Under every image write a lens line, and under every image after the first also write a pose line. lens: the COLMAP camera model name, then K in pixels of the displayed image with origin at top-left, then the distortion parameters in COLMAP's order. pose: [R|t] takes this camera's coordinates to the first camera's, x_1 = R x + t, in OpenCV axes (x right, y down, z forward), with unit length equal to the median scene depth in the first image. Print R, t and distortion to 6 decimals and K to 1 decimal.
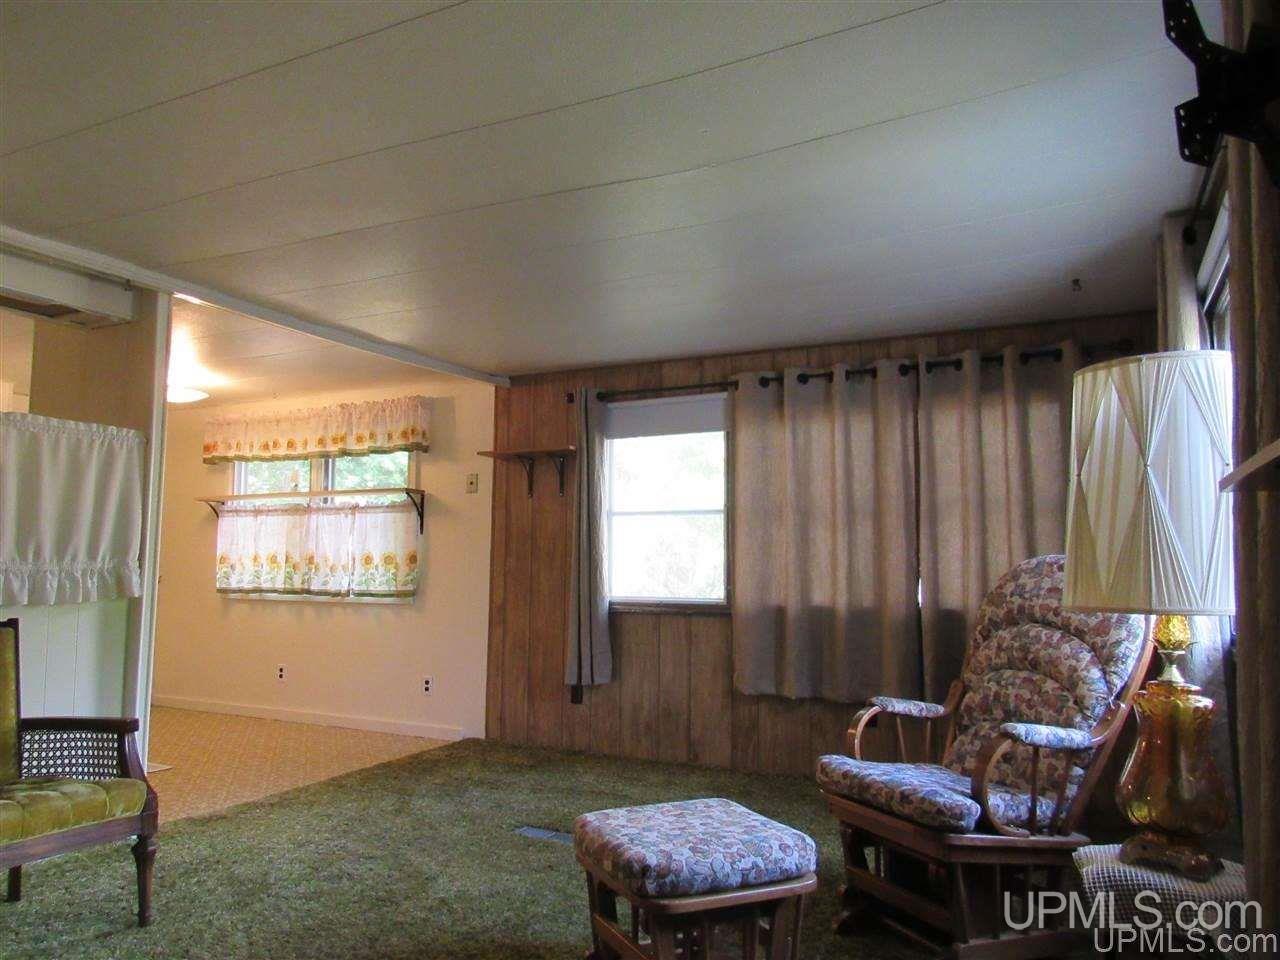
lens RADIAL K [[929.1, 0, 634.4], [0, 929.1, 481.7], [0, 0, 1]] dist [-0.009887, -0.000340]
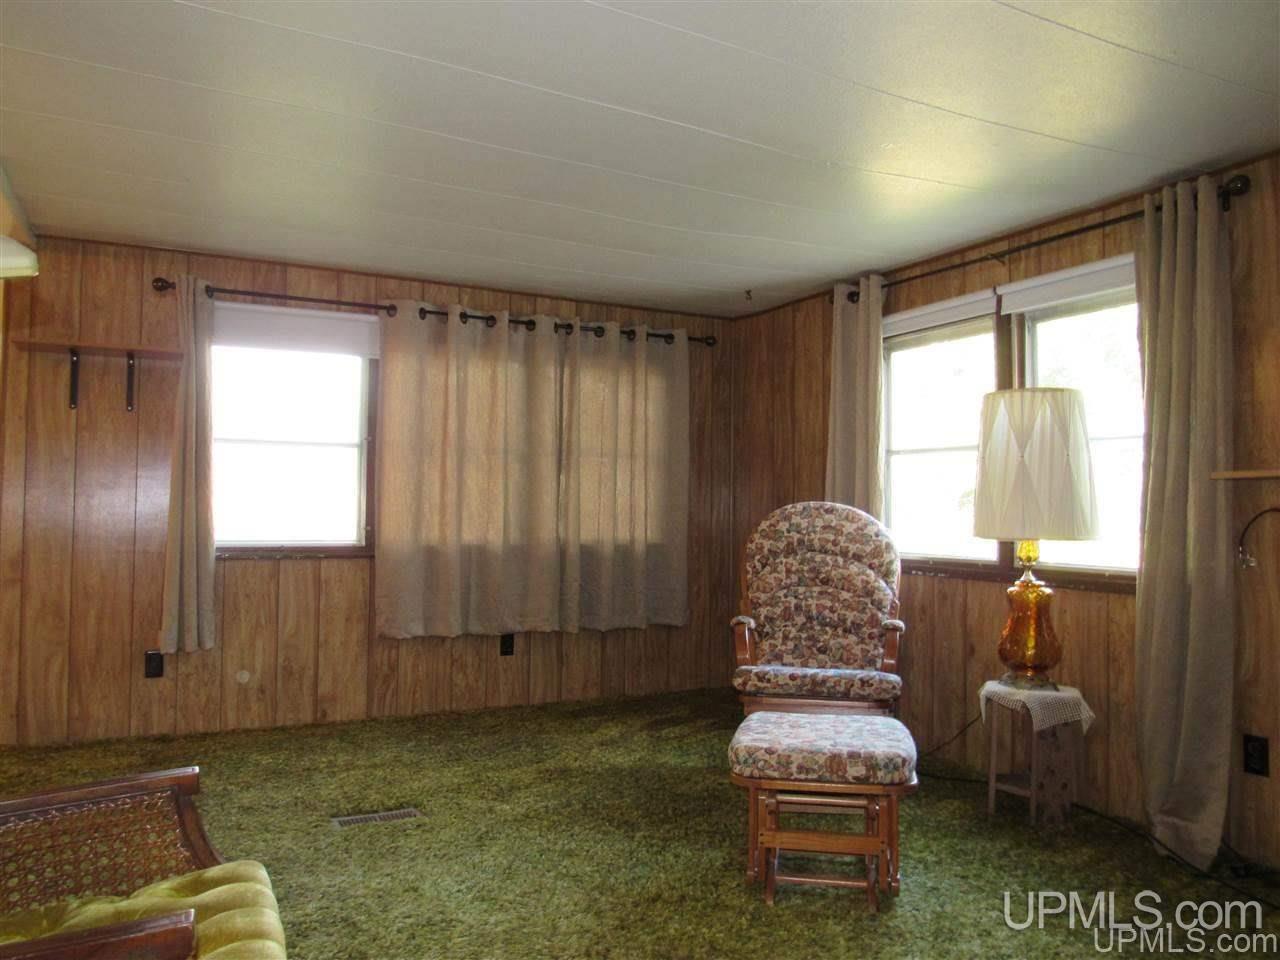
lens RADIAL K [[929.1, 0, 634.4], [0, 929.1, 481.7], [0, 0, 1]] dist [-0.009887, -0.000340]
pose [[0.591338, 0.026026, 0.806004, -0.486876], [-0.083668, 0.996065, 0.029221, 0.018813], [-0.802072, -0.084717, 0.591188, 0.241934]]
